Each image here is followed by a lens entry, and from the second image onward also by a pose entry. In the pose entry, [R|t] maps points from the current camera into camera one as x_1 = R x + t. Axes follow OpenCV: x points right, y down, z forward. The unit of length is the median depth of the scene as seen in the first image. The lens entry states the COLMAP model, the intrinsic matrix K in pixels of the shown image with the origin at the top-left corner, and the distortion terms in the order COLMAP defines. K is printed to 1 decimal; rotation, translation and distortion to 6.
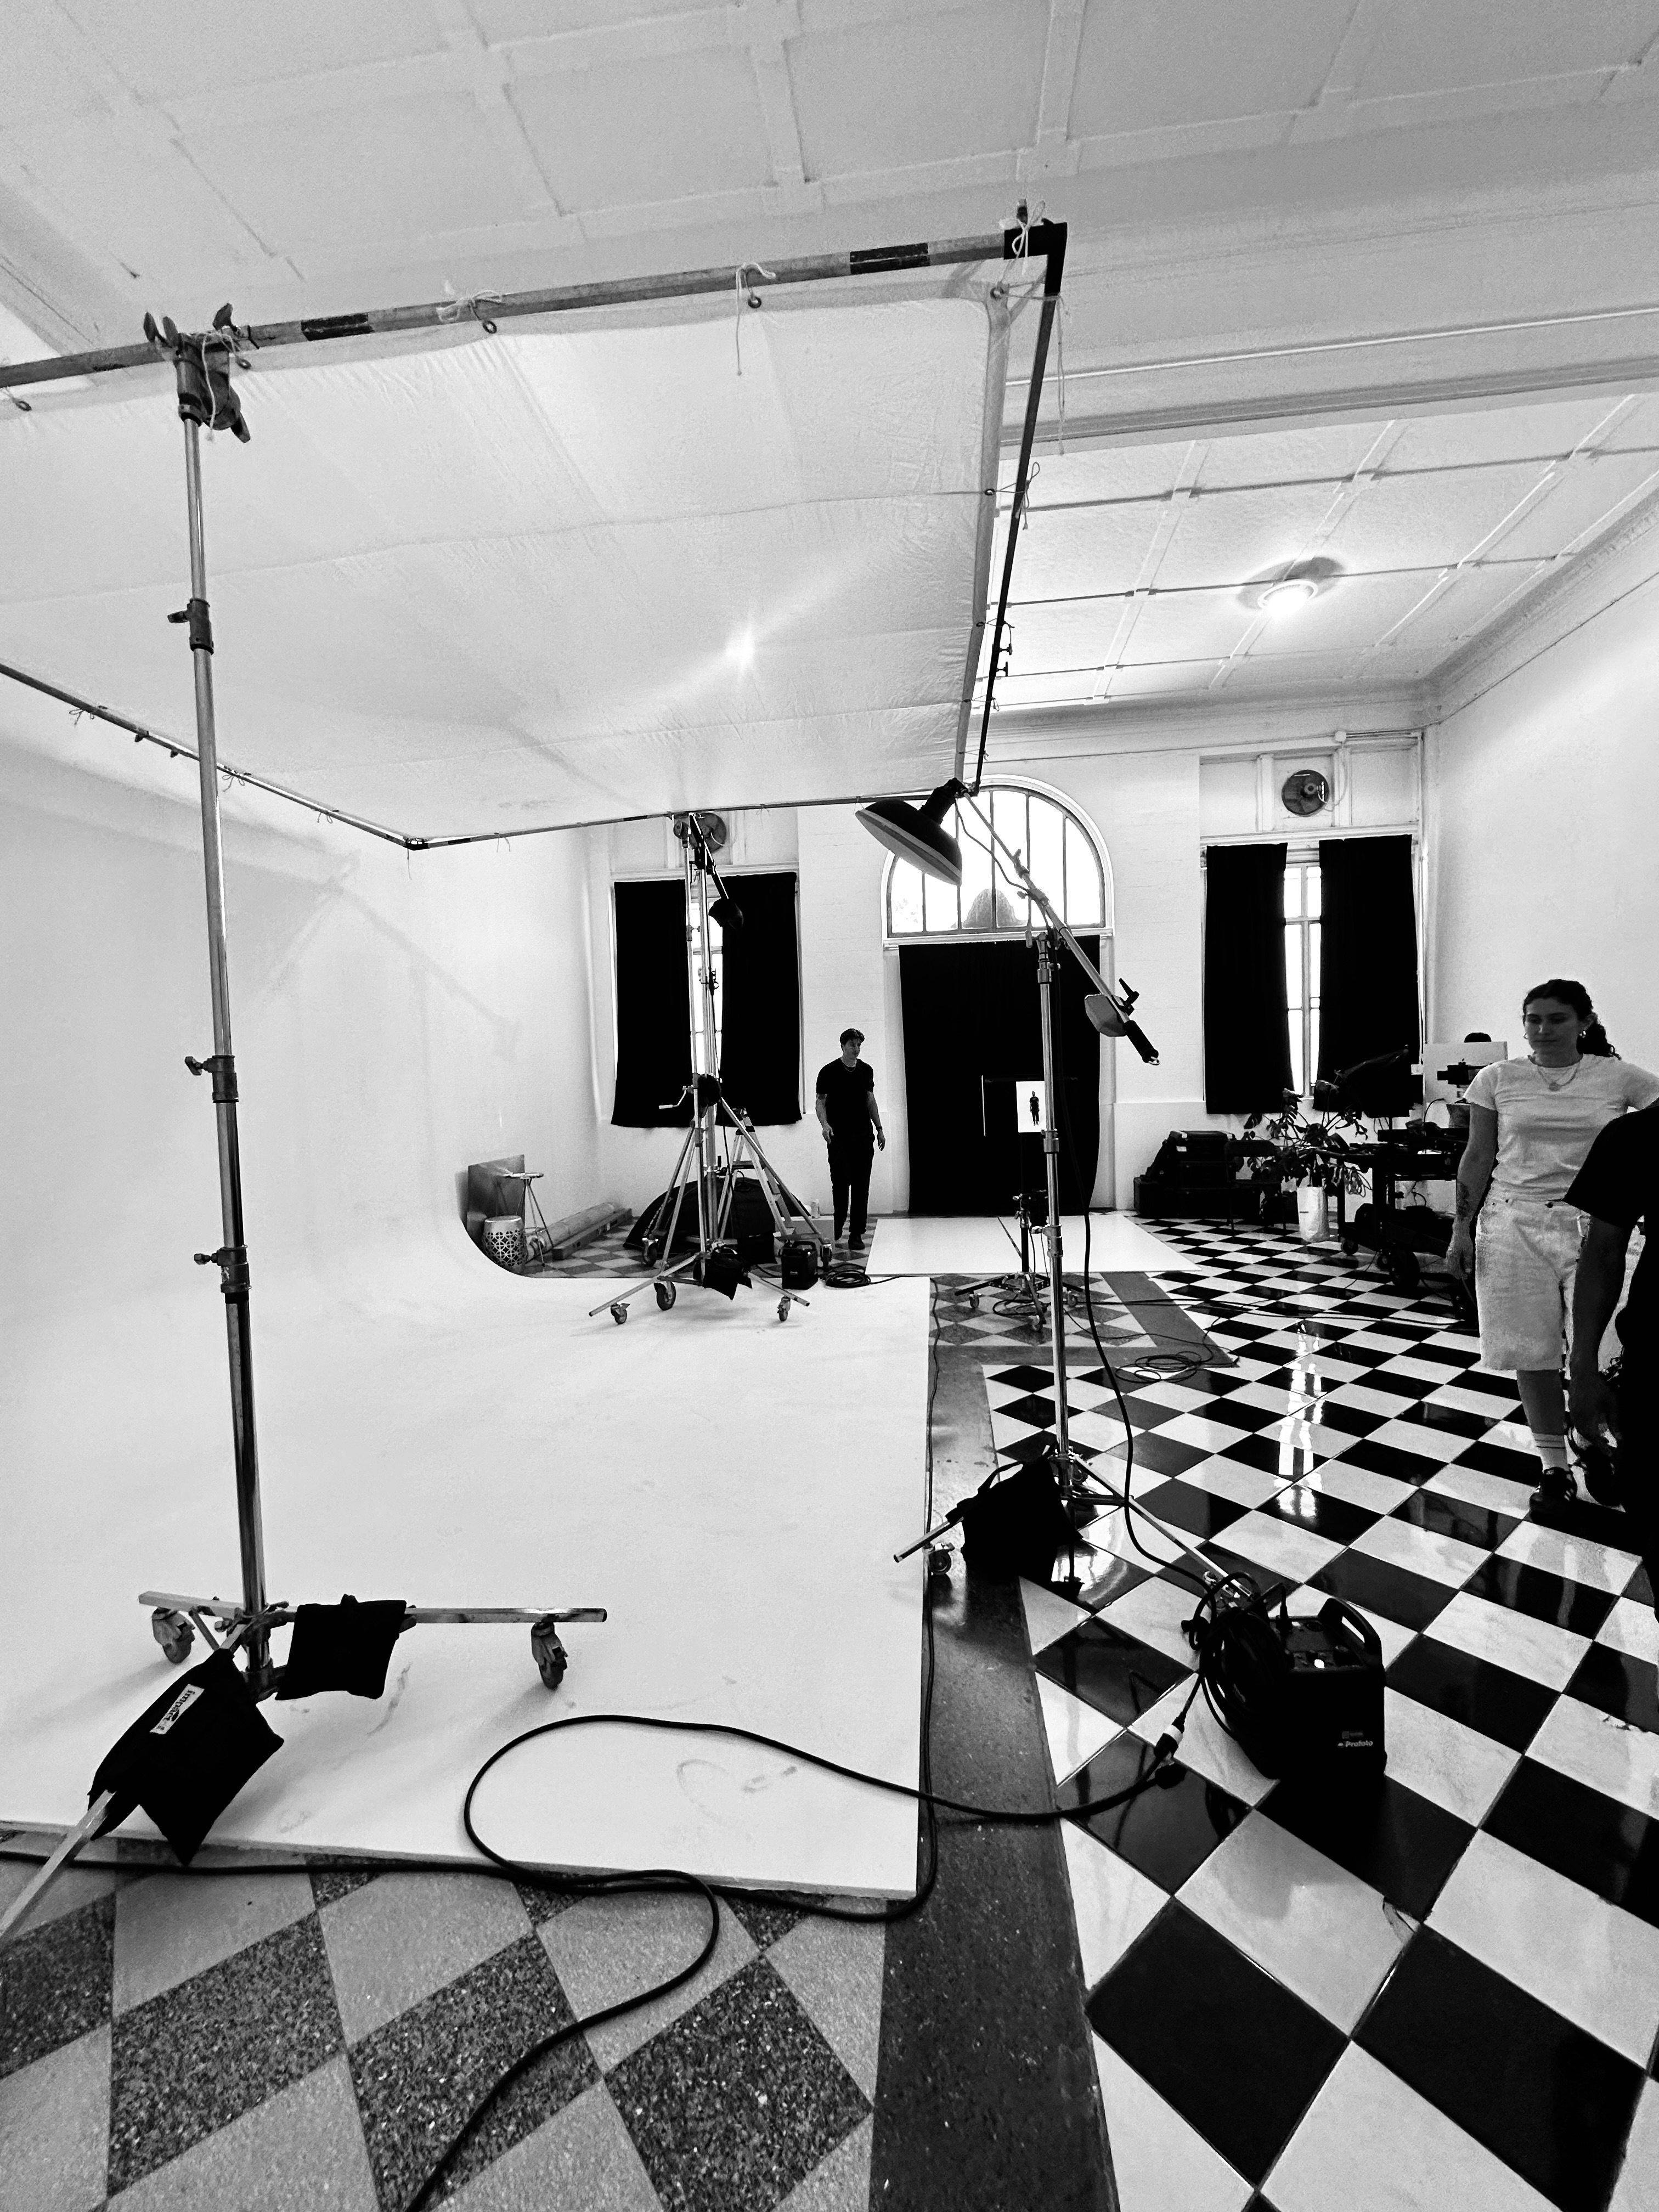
lens RADIAL K [[891.6, 0, 834.0], [0, 891.6, 1094.0], [0, 0, 1]] dist [-0.001925, -0.000140]
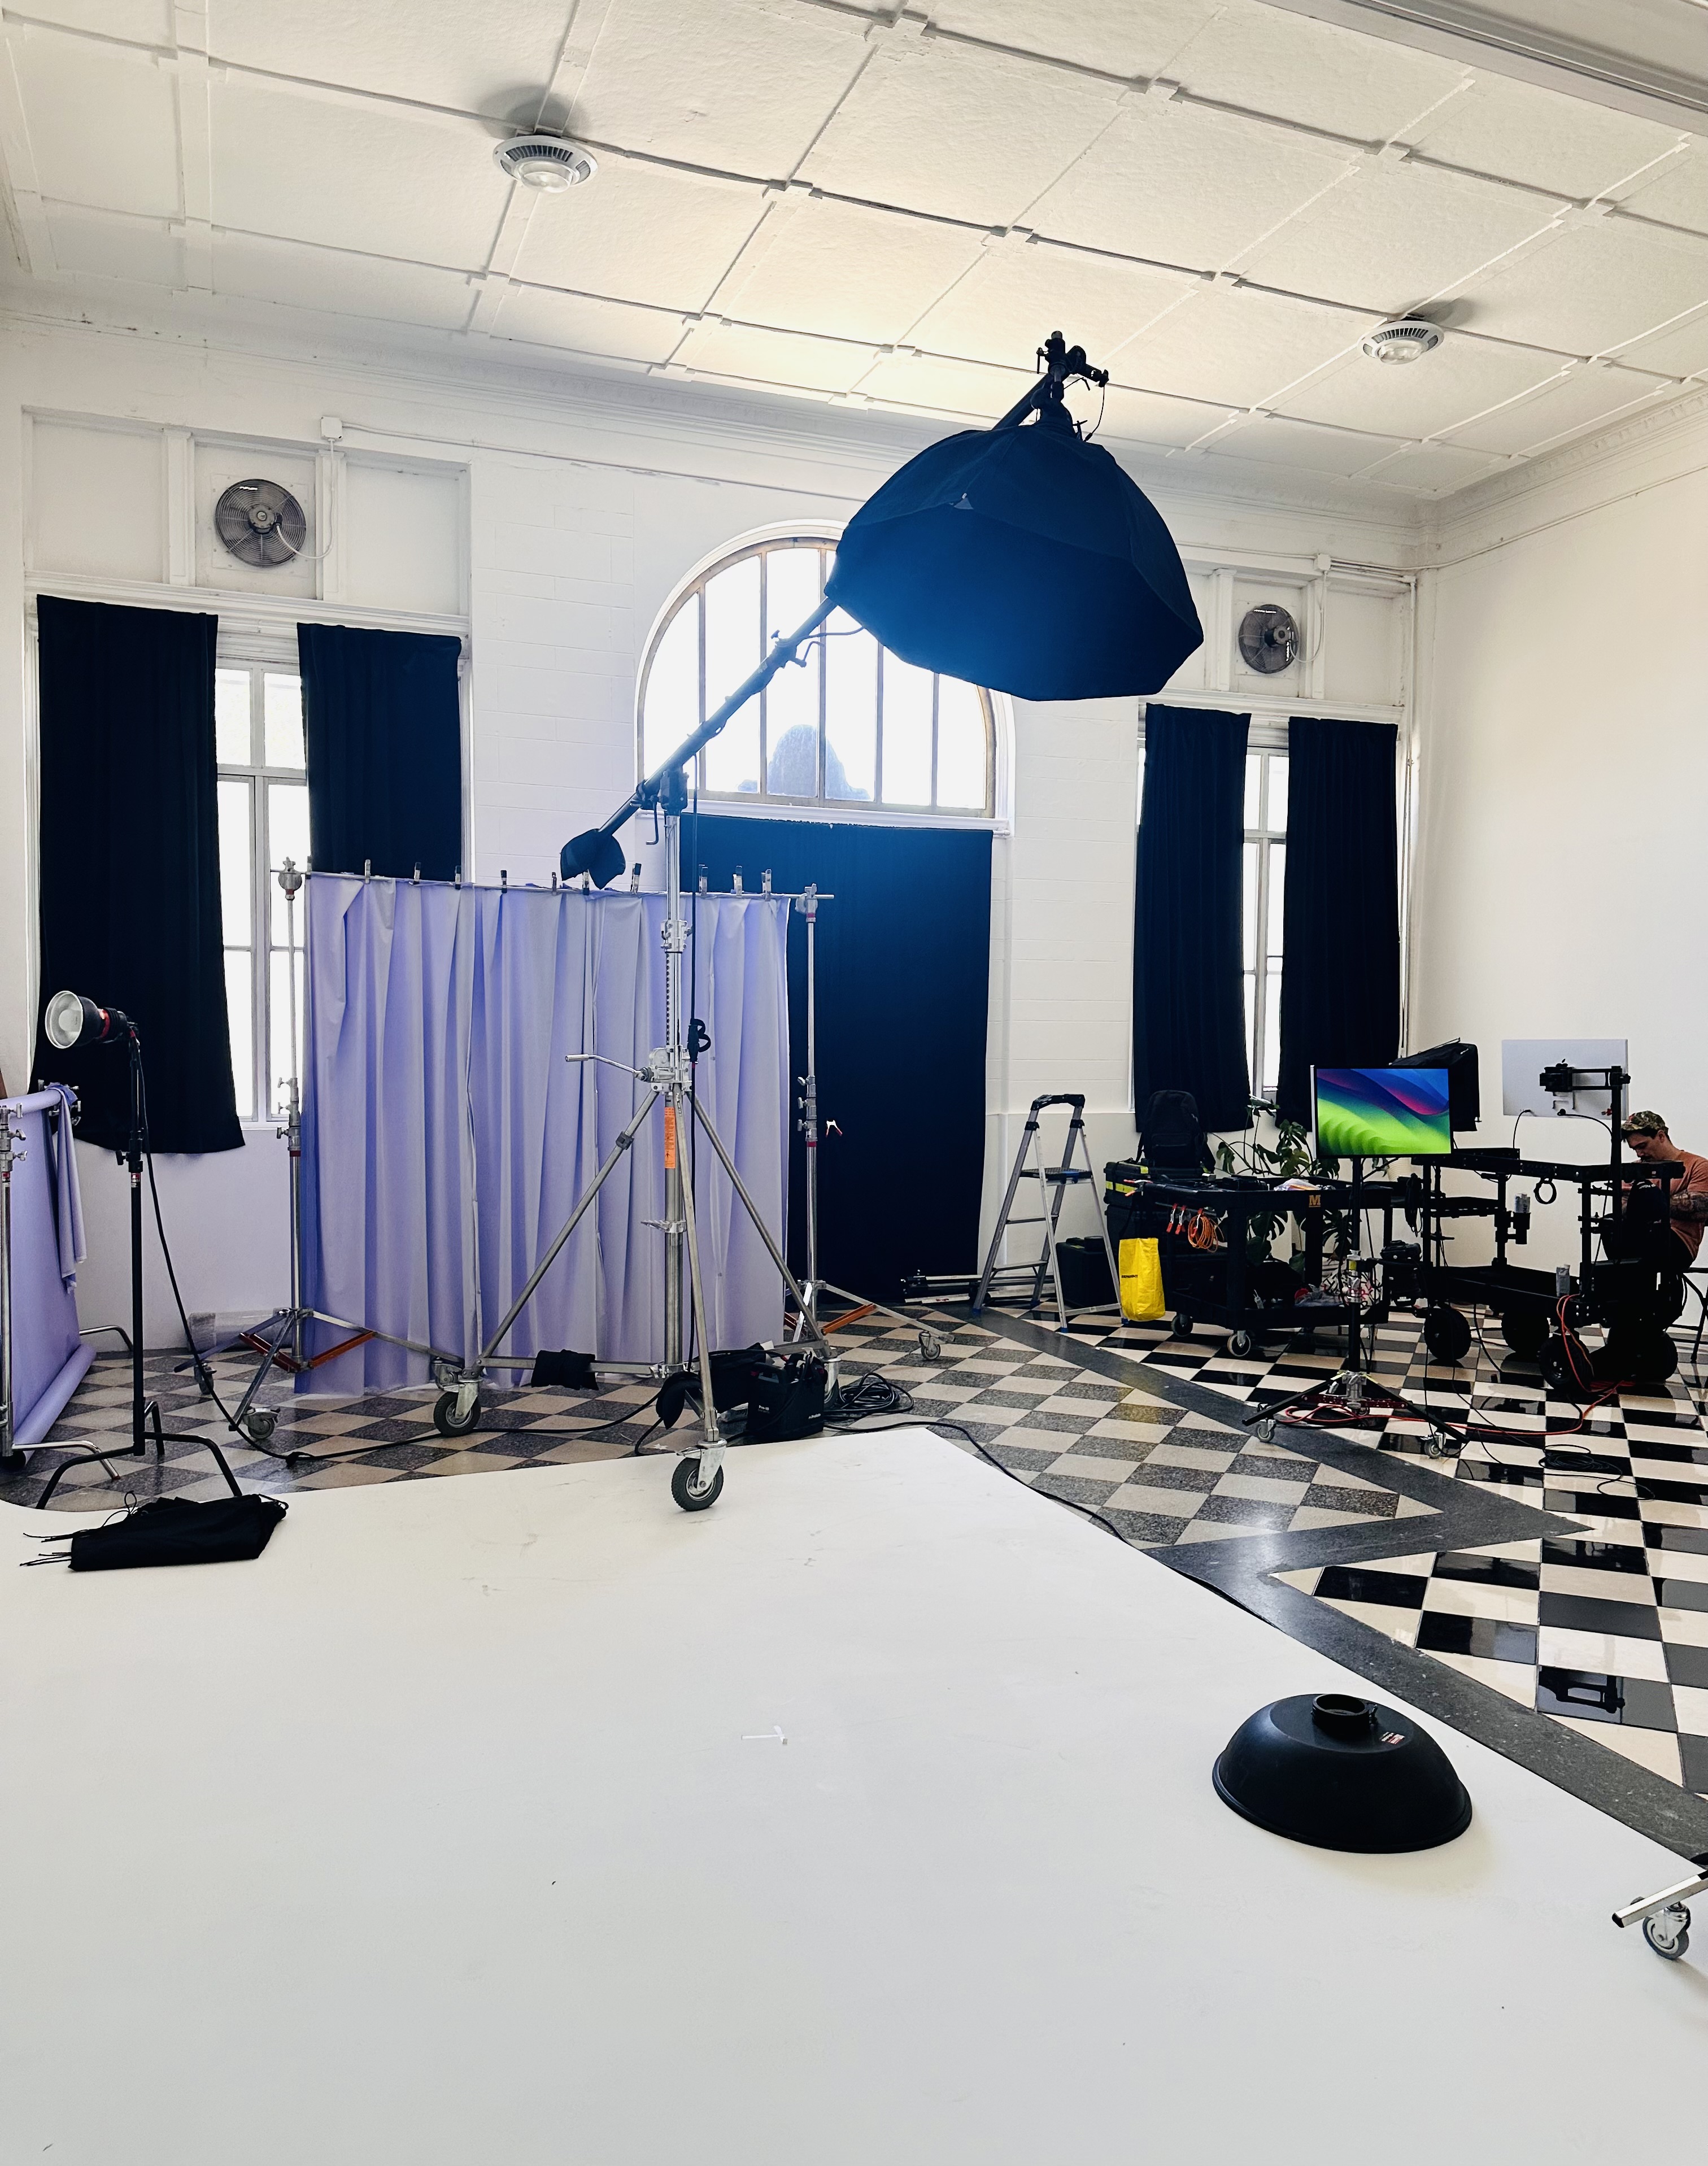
lens RADIAL K [[1658.4, 0, 854.5], [0, 1658.4, 1085.4], [0, 0, 1]] dist [0.049943, -0.001920]
pose [[0.848316, 0.009376, 0.529407, -0.375100], [-0.008938, 0.999954, -0.003388, -0.006254], [-0.529415, -0.001857, 0.848361, 0.129015]]
